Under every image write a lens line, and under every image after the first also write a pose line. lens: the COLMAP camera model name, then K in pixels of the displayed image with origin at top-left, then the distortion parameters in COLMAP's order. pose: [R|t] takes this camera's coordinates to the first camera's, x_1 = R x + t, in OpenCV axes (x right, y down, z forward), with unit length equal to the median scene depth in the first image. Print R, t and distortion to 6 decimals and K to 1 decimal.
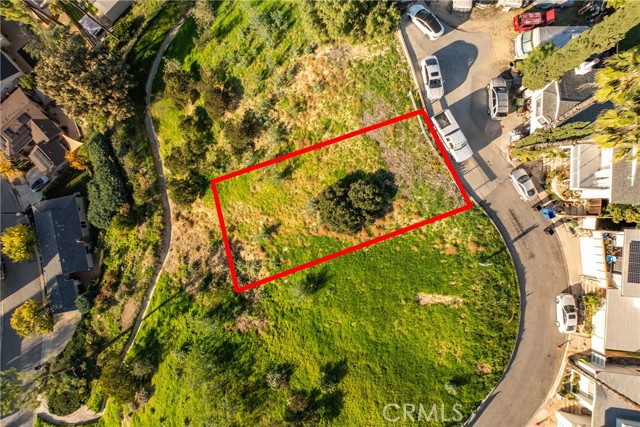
lens RADIAL K [[339.5, 0, 318.4], [0, 339.5, 214.6], [0, 0, 1]] dist [-0.063338, 0.008690]
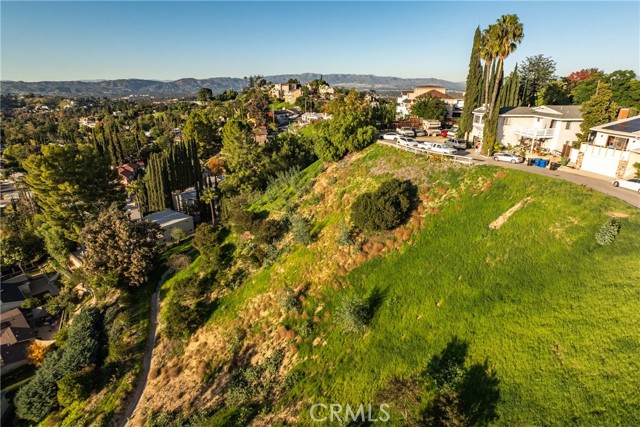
lens RADIAL K [[339.5, 0, 325.2], [0, 339.5, 212.8], [0, 0, 1]] dist [-0.063338, 0.008690]
pose [[0.989322, -0.047851, 0.137664, -0.160626], [0.145575, 0.369800, -0.917636, 0.660333], [-0.006999, 0.927879, 0.372817, 0.457510]]
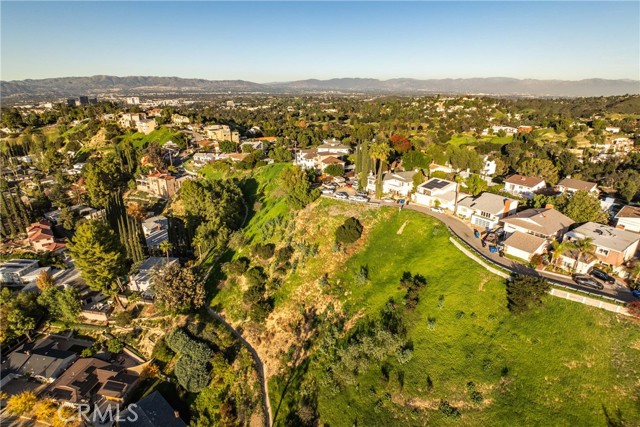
lens RADIAL K [[339.5, 0, 313.5], [0, 339.5, 214.0], [0, 0, 1]] dist [-0.063338, 0.008690]
pose [[0.798970, -0.204016, 0.565707, -1.011211], [0.600954, 0.305878, -0.738440, 1.096356], [-0.022383, 0.929955, 0.366992, 0.025568]]
